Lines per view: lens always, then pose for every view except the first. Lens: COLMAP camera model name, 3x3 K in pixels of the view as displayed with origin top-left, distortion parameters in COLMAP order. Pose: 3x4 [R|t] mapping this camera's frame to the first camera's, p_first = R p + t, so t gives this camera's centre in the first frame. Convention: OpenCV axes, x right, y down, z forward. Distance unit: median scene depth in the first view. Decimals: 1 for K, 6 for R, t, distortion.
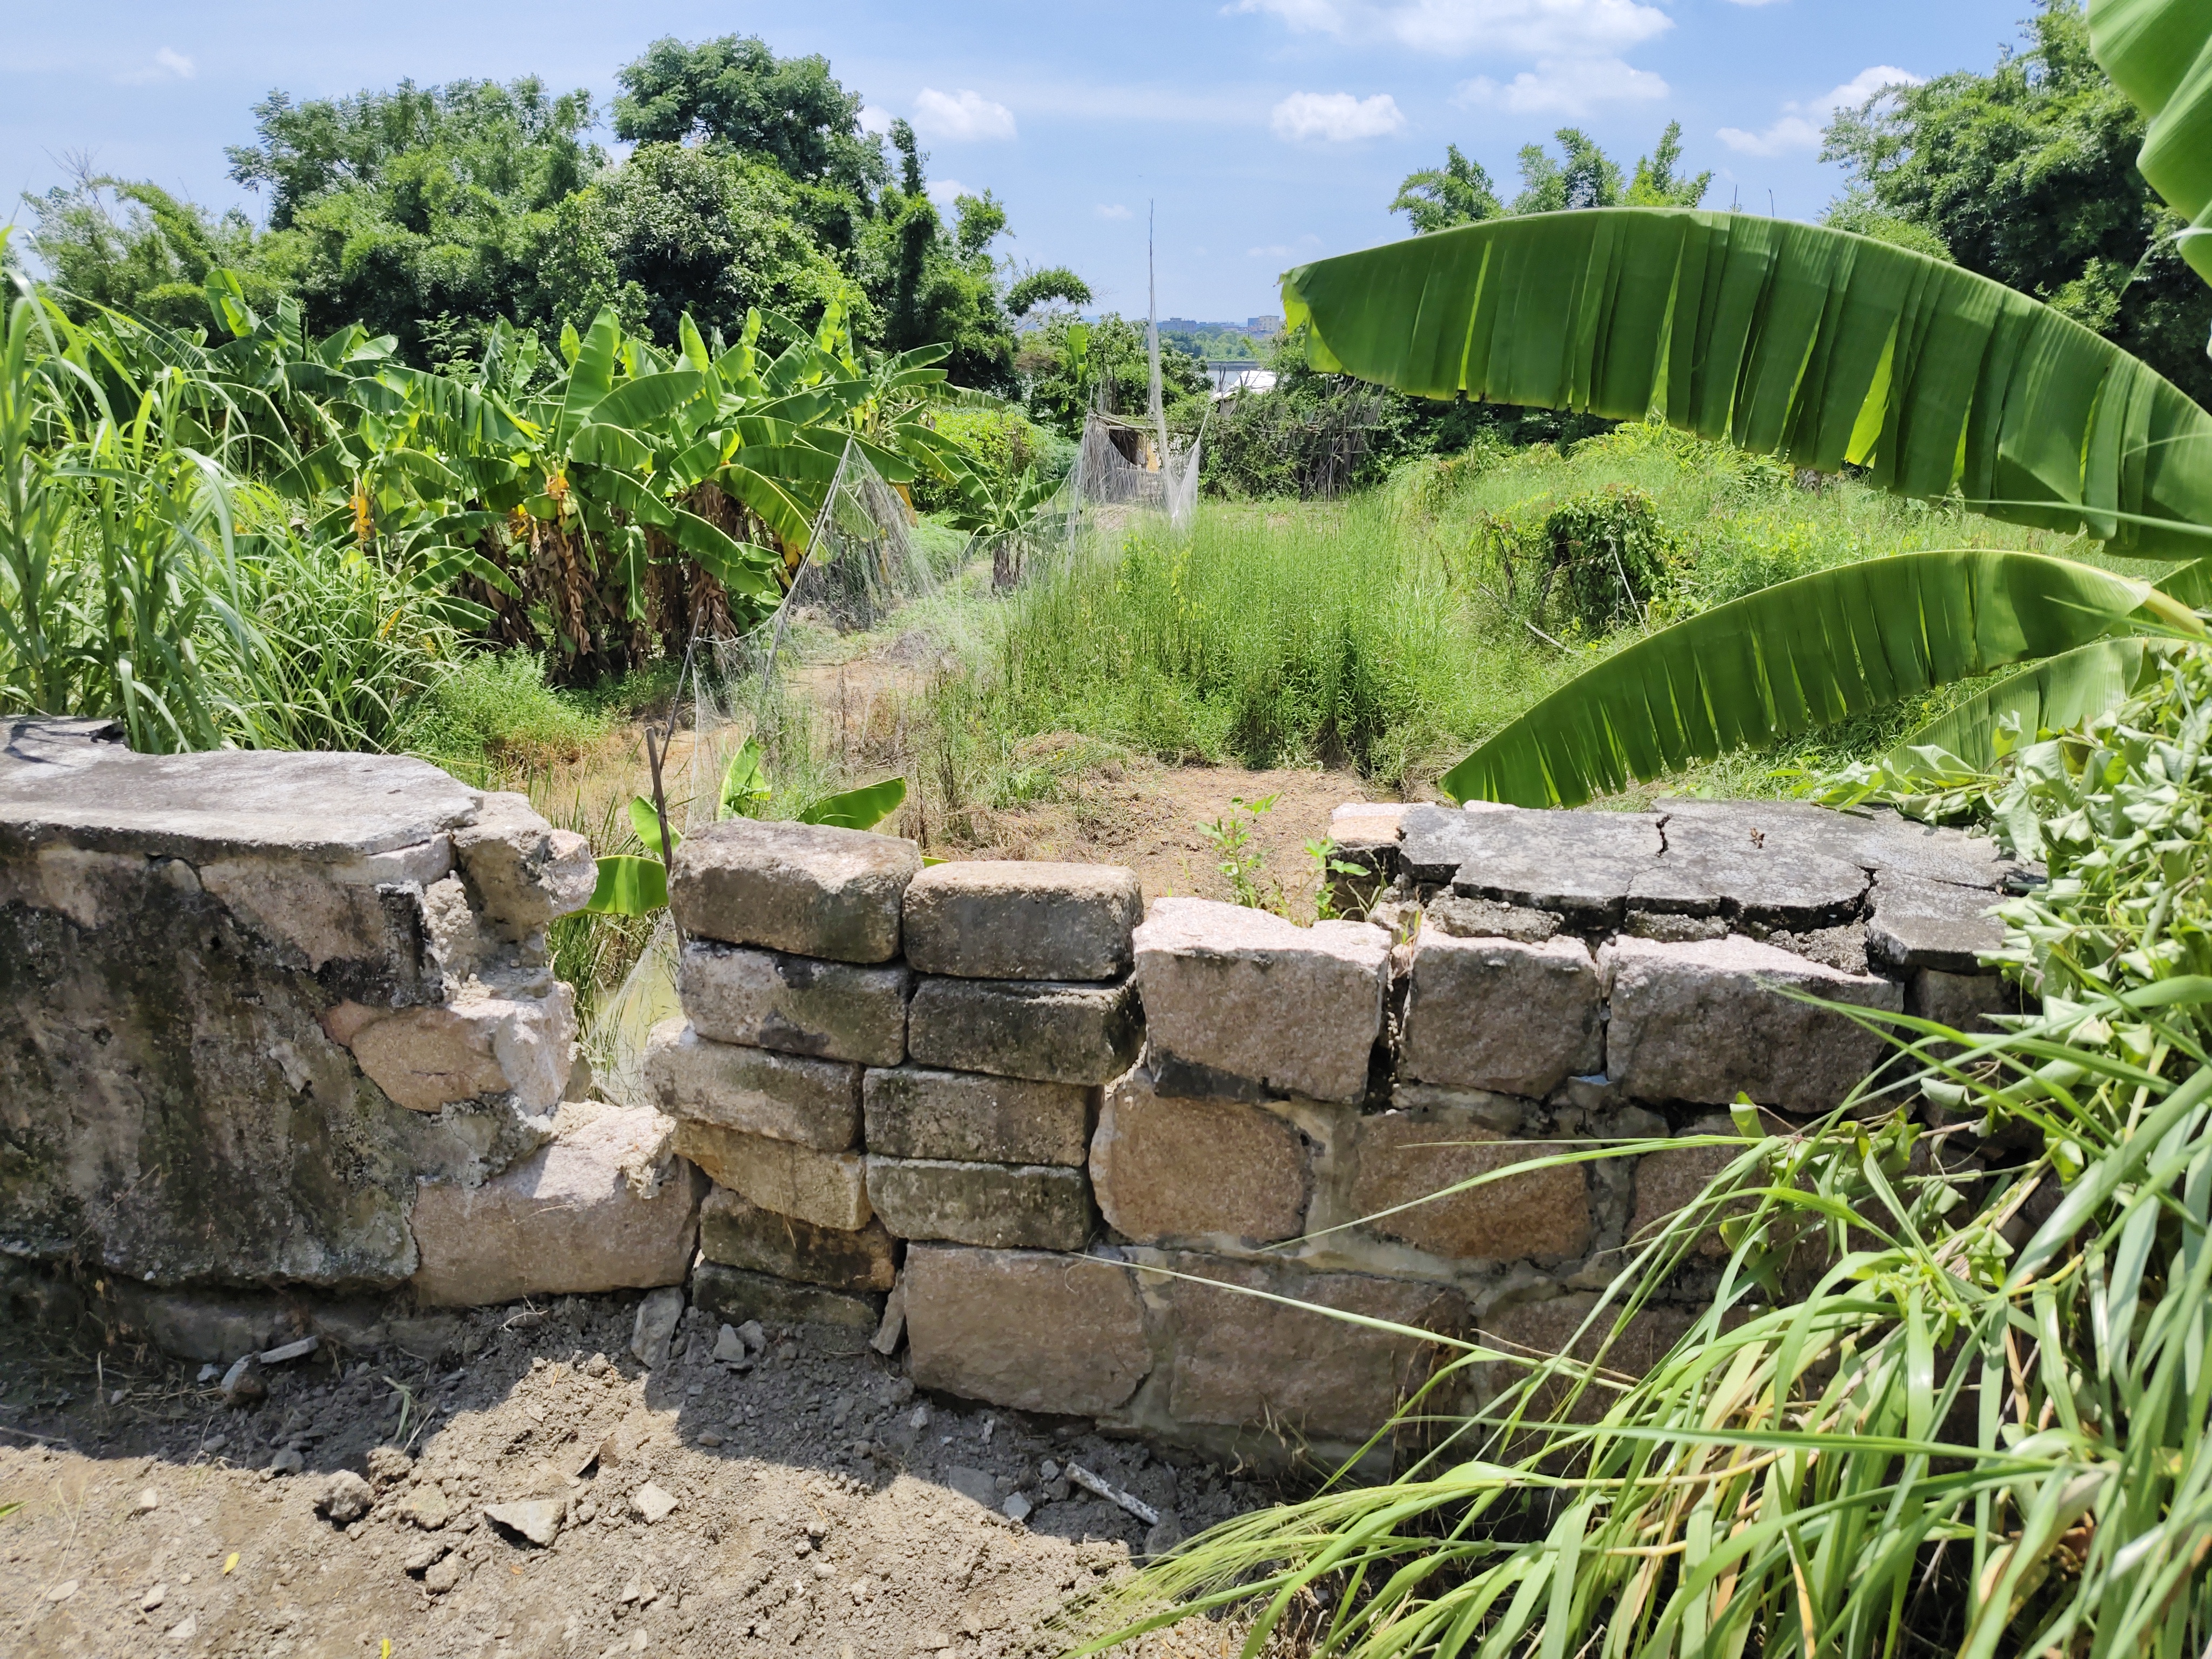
lens RADIAL K [[1508.8, 0, 1068.7], [0, 1508.8, 819.9], [0, 0, 1]] dist [0.051108, -0.053498]
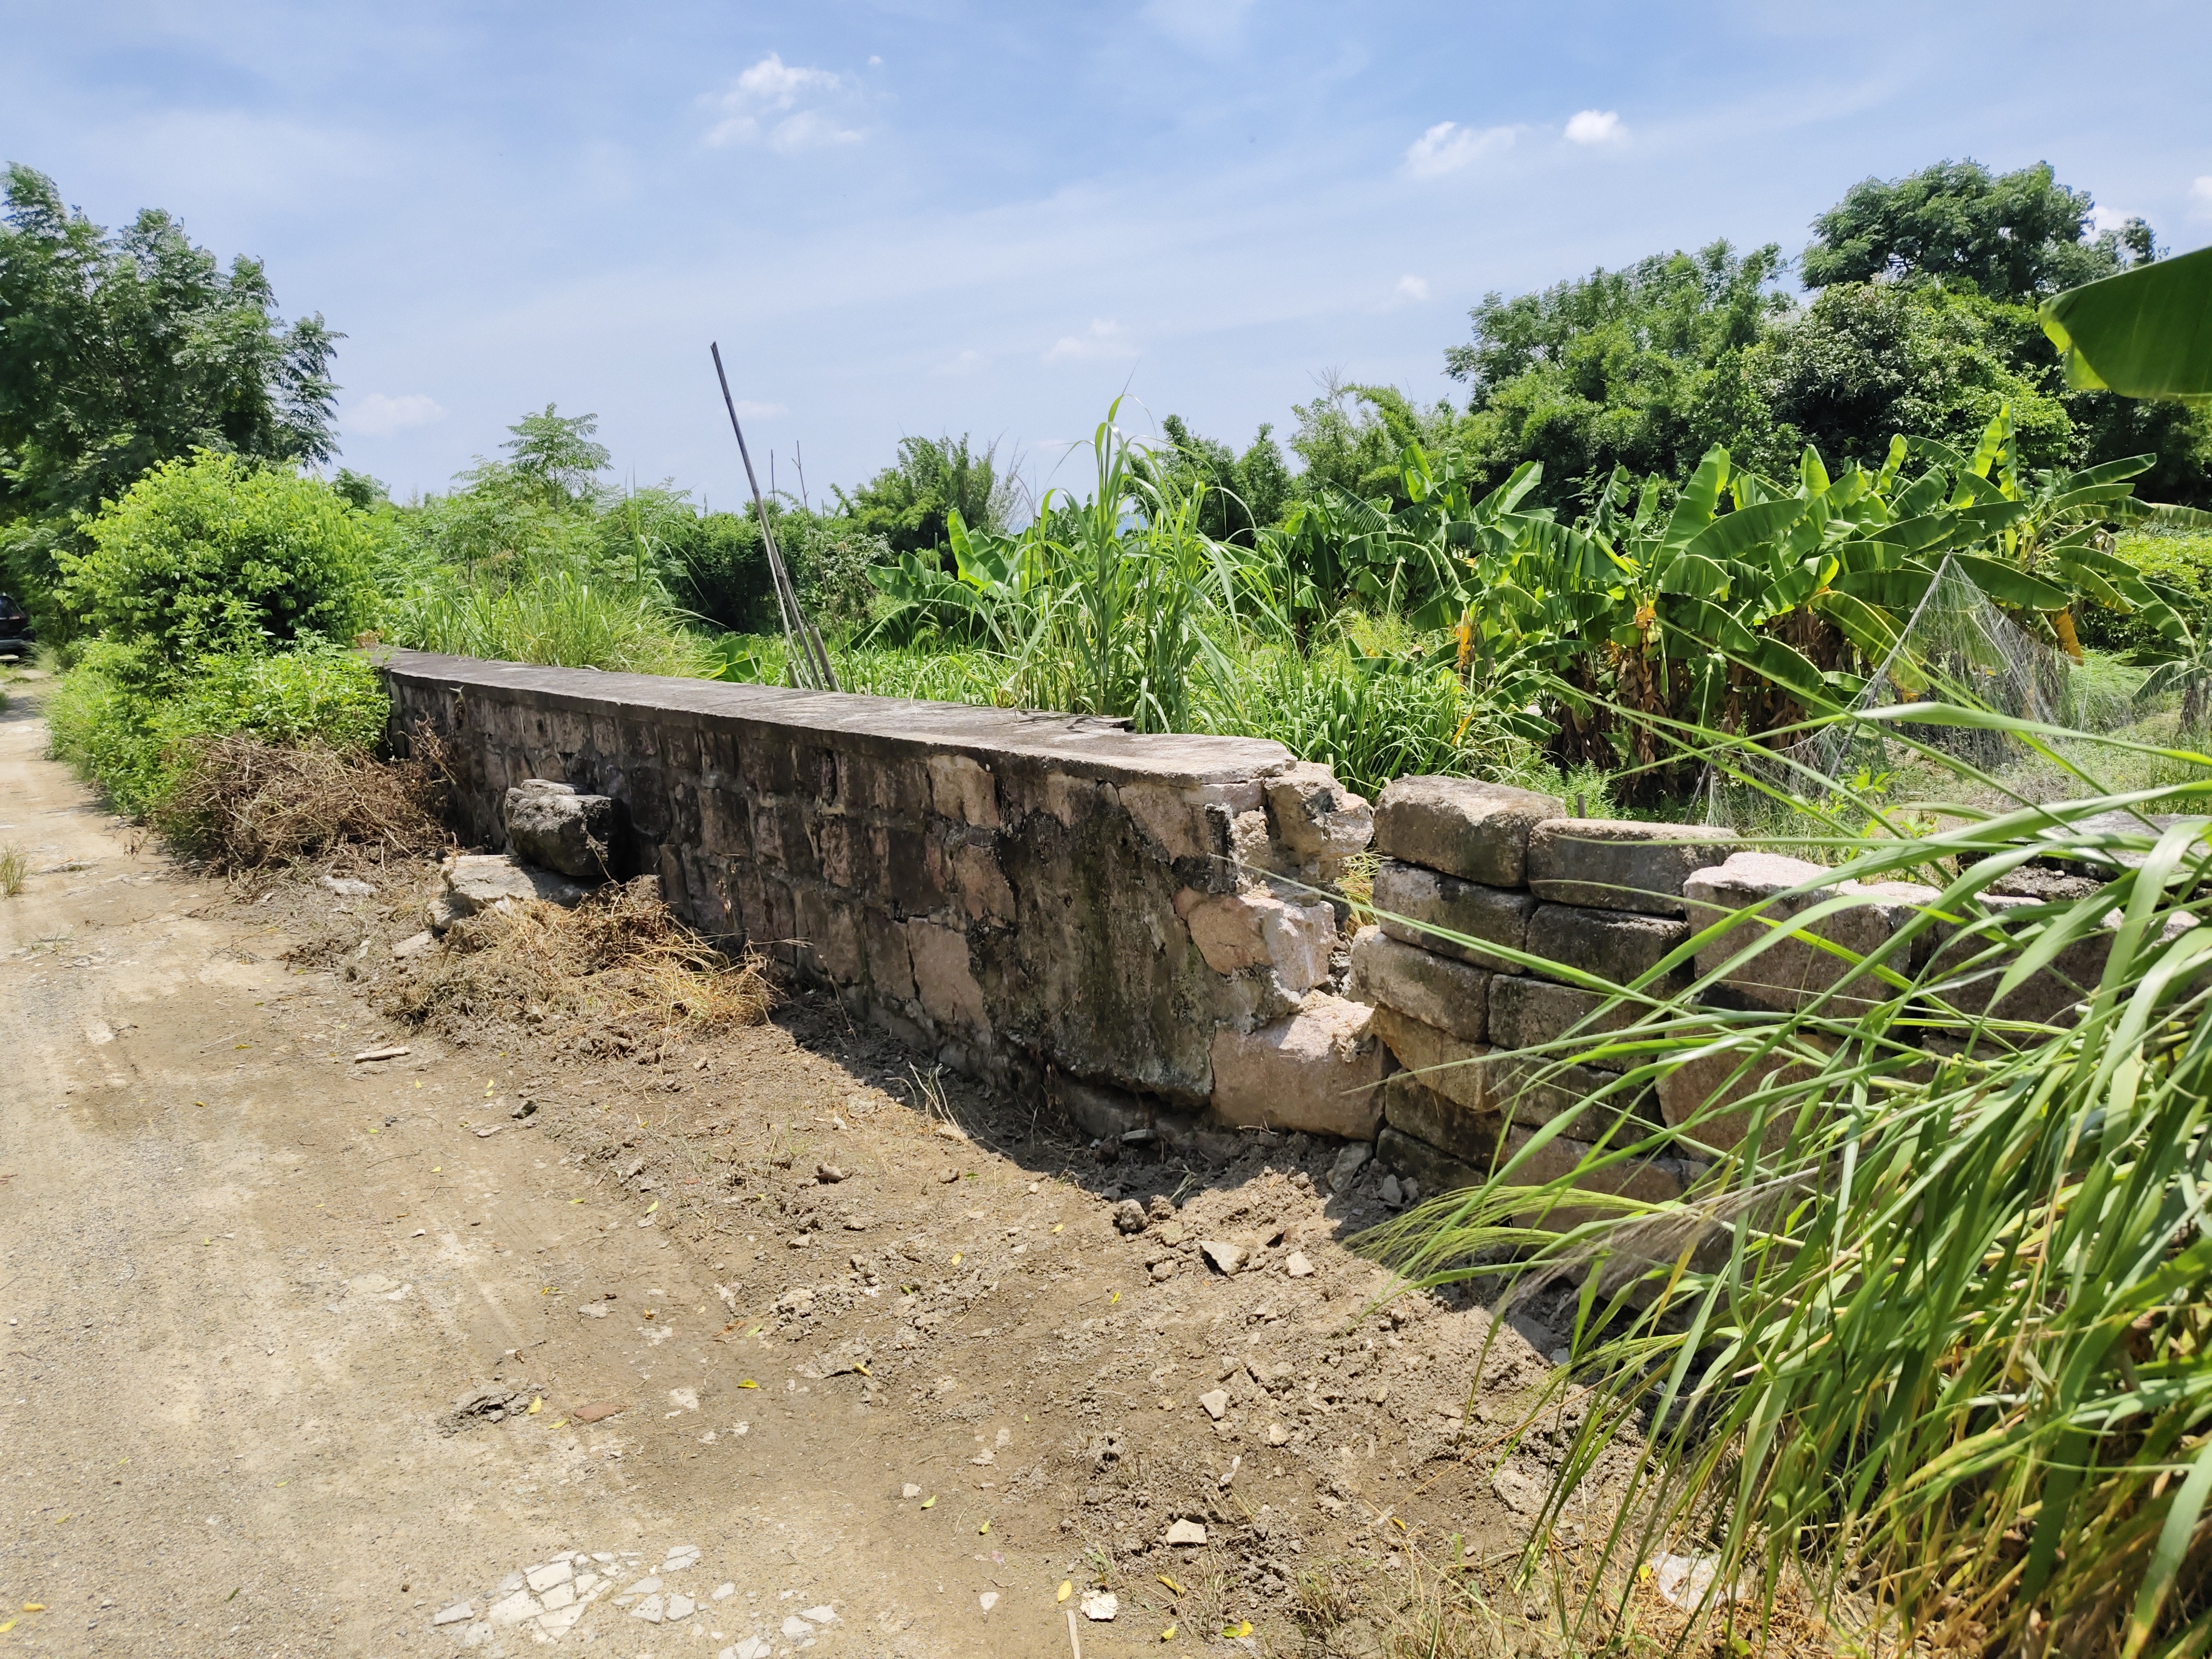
lens RADIAL K [[1508.8, 0, 1092.4], [0, 1508.8, 828.6], [0, 0, 1]] dist [0.051108, -0.053498]
pose [[0.757338, 0.080213, -0.648078, 0.380939], [-0.140175, 0.989262, -0.041366, 0.132759], [0.637801, 0.122172, 0.760450, -0.158840]]
